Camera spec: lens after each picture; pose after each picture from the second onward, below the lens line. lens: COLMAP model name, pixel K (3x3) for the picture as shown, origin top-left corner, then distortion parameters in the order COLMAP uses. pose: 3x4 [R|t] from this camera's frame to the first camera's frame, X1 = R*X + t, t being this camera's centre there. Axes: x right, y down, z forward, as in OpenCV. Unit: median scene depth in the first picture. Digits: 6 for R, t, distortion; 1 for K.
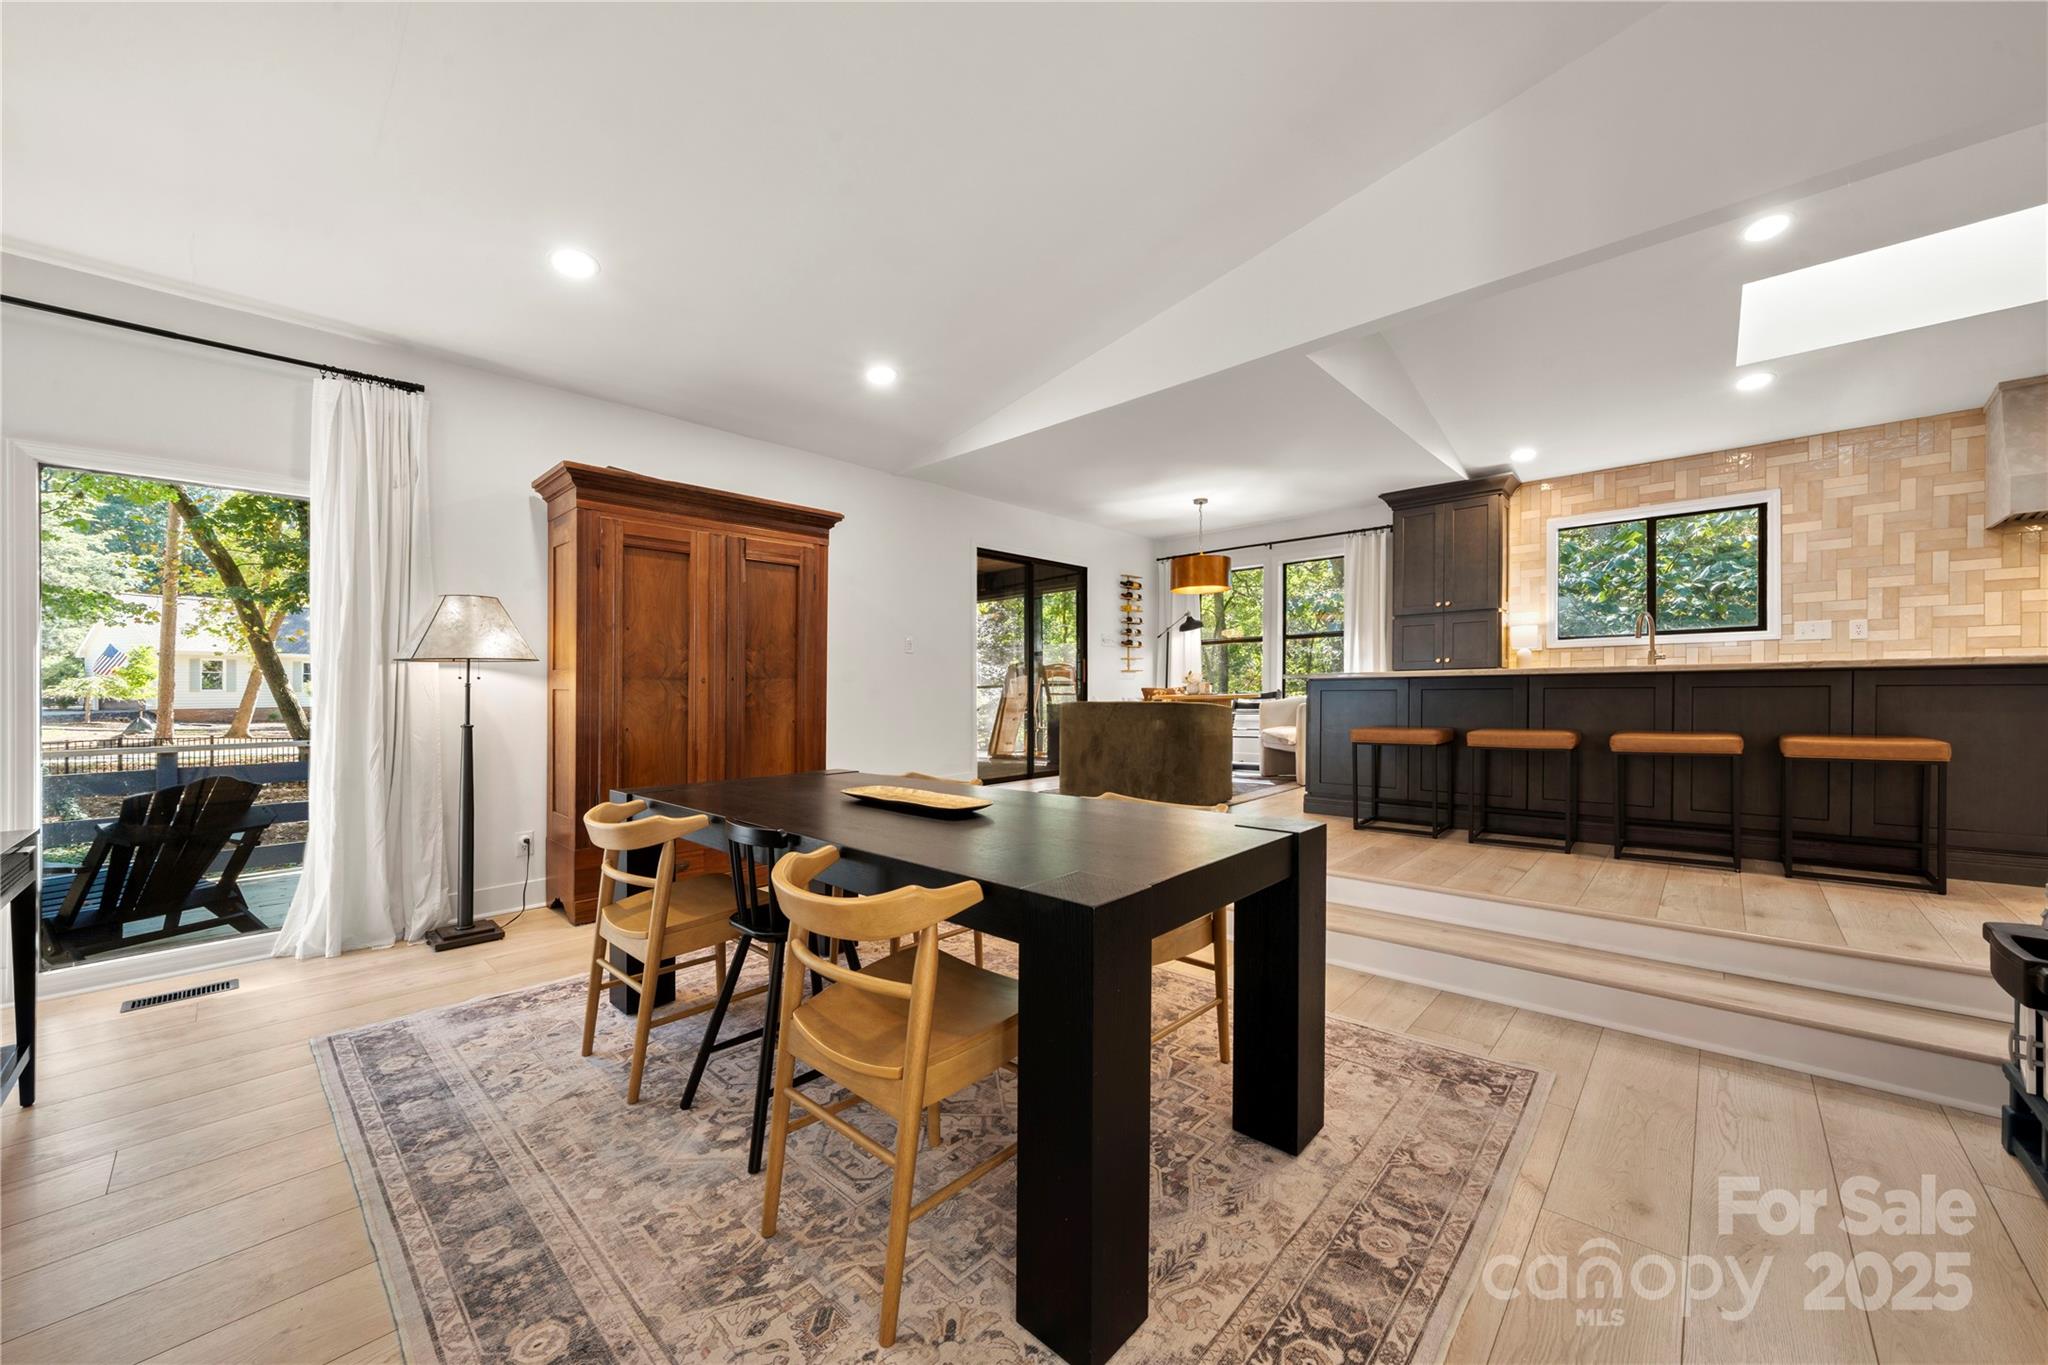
lens RADIAL K [[747.2, 0, 1022.9], [0, 747.2, 696.5], [0, 0, 1]] dist [-0.002296, -0.000495]
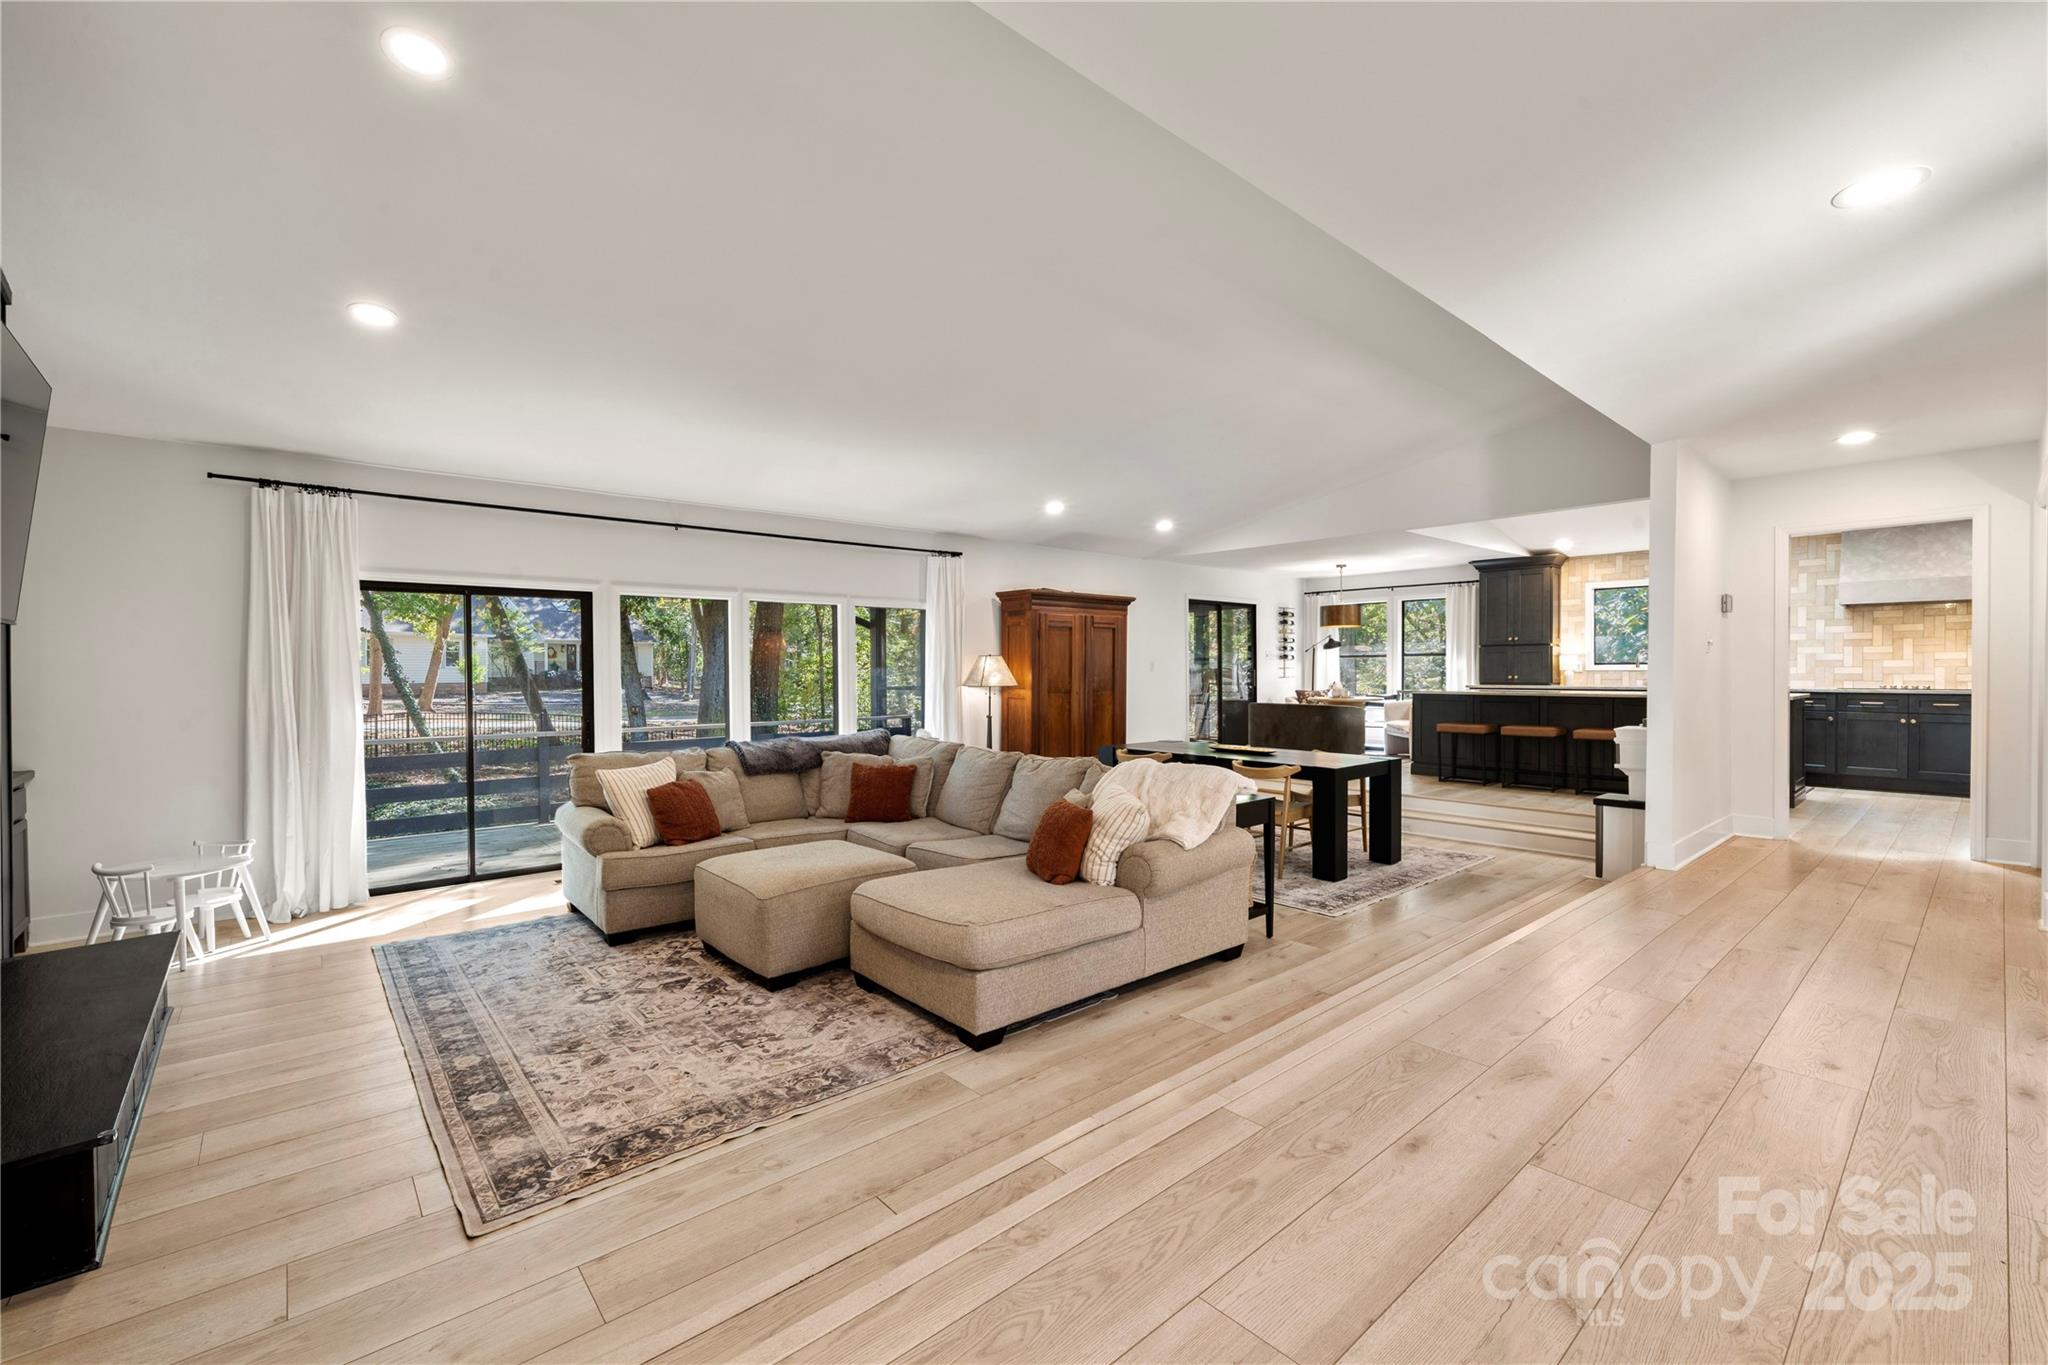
lens RADIAL K [[848.3, 0, 1016.4], [0, 848.3, 674.0], [0, 0, 1]] dist [0.000310, 0.000273]
pose [[0.994289, 0.009102, -0.106331, -0.322145], [-0.009137, 0.999958, 0.000155, -0.063349], [0.106328, 0.000818, 0.994331, -1.063123]]
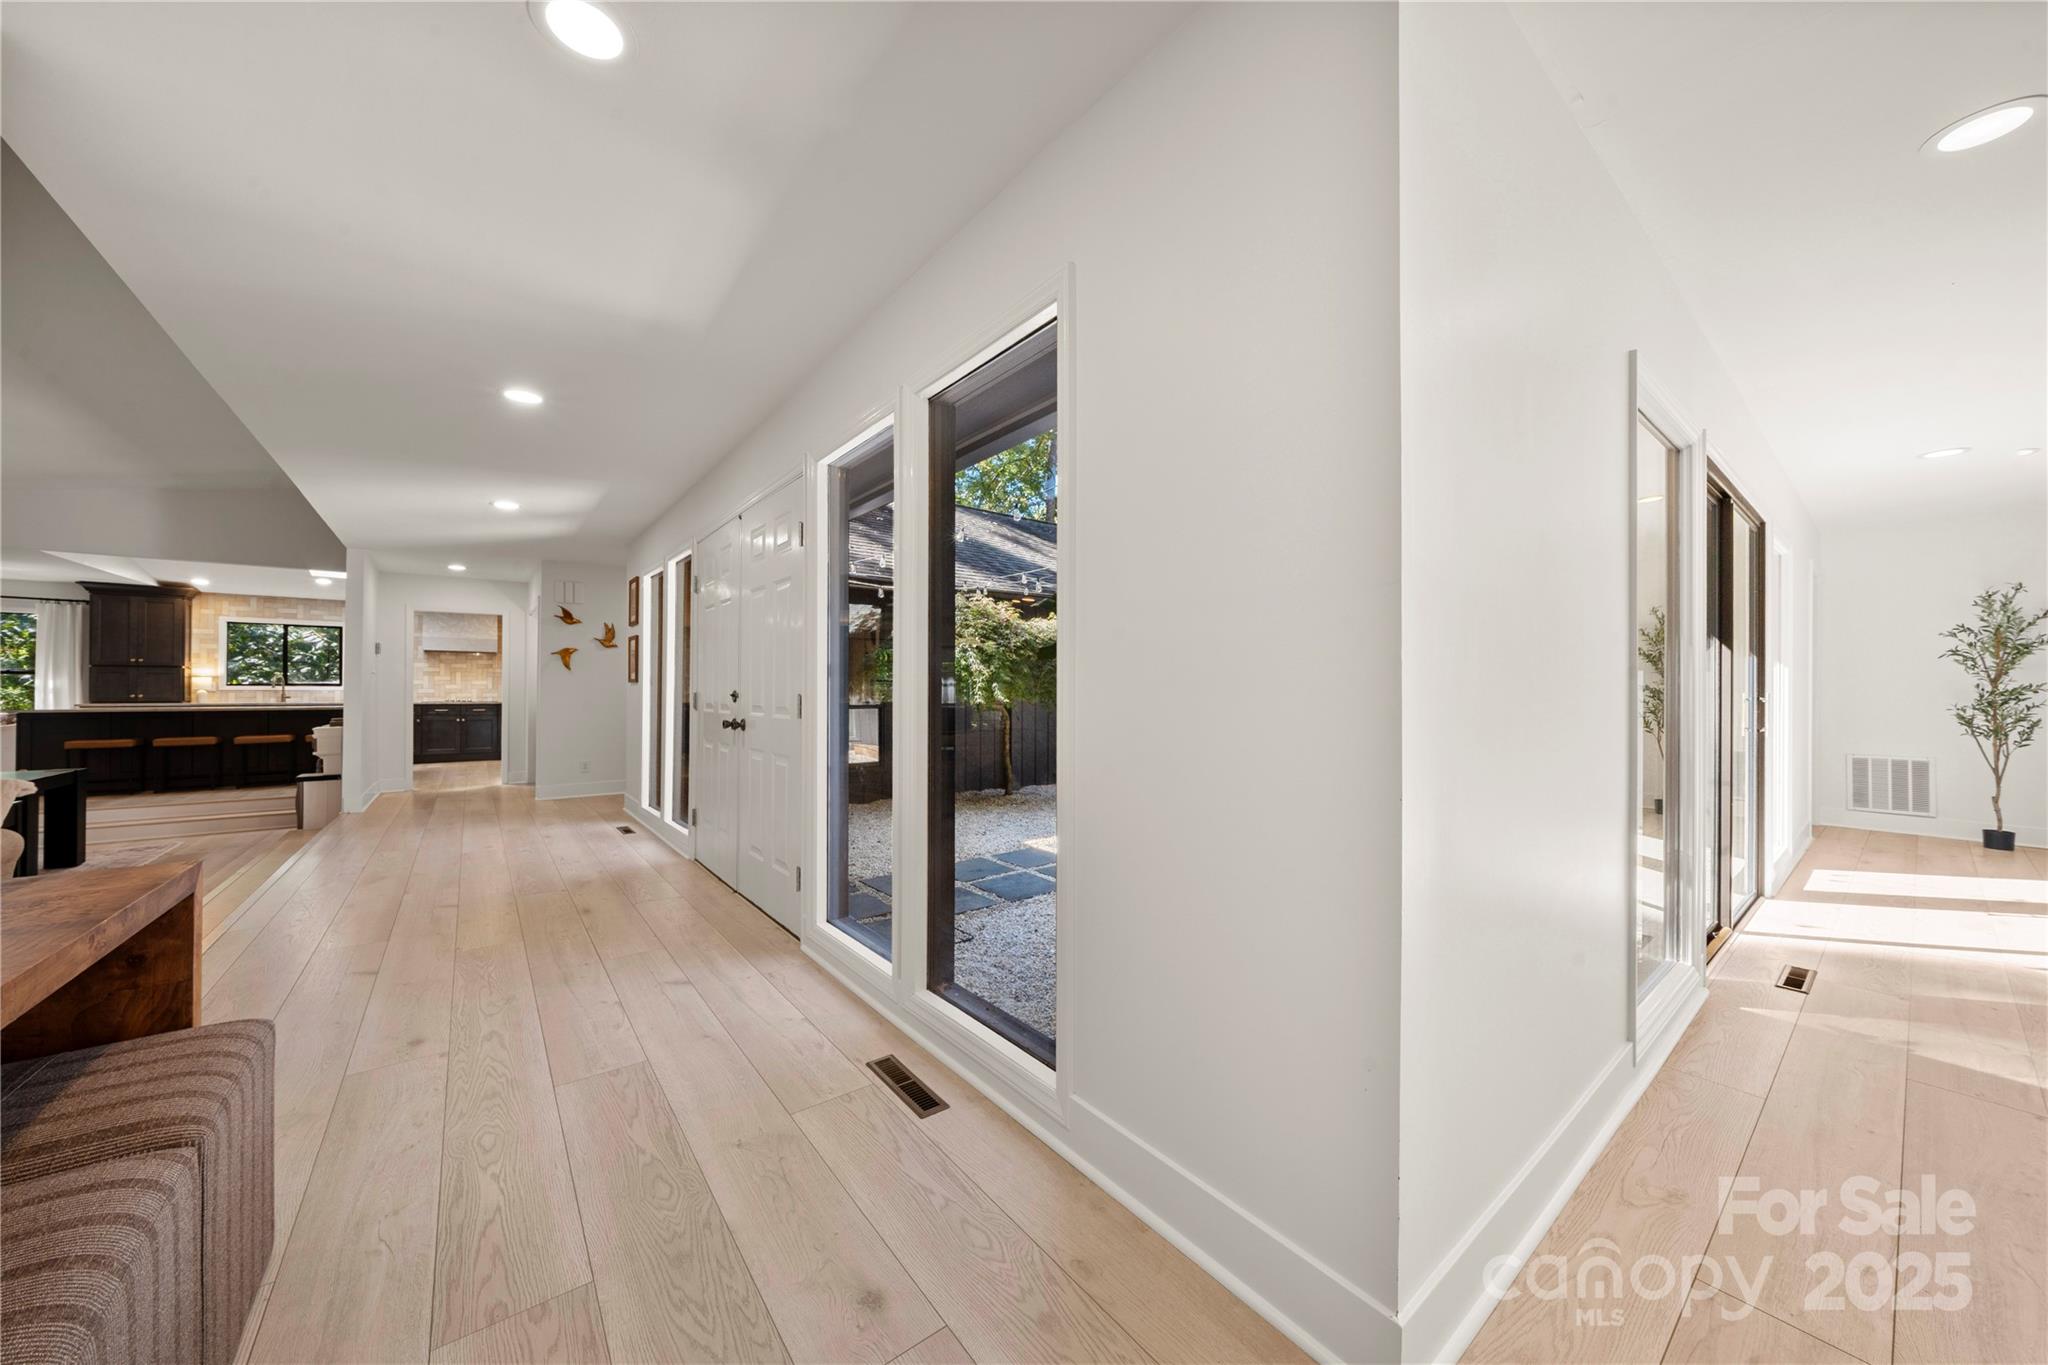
lens RADIAL K [[709.4, 0, 1027.0], [0, 709.4, 688.3], [0, 0, 1]] dist [-0.002679, -0.000290]
pose [[0.149804, 0.015401, 0.988596, -0.872945], [0.000971, 0.999876, -0.015724, -0.054648], [-0.988715, 0.003315, 0.149770, -1.505076]]
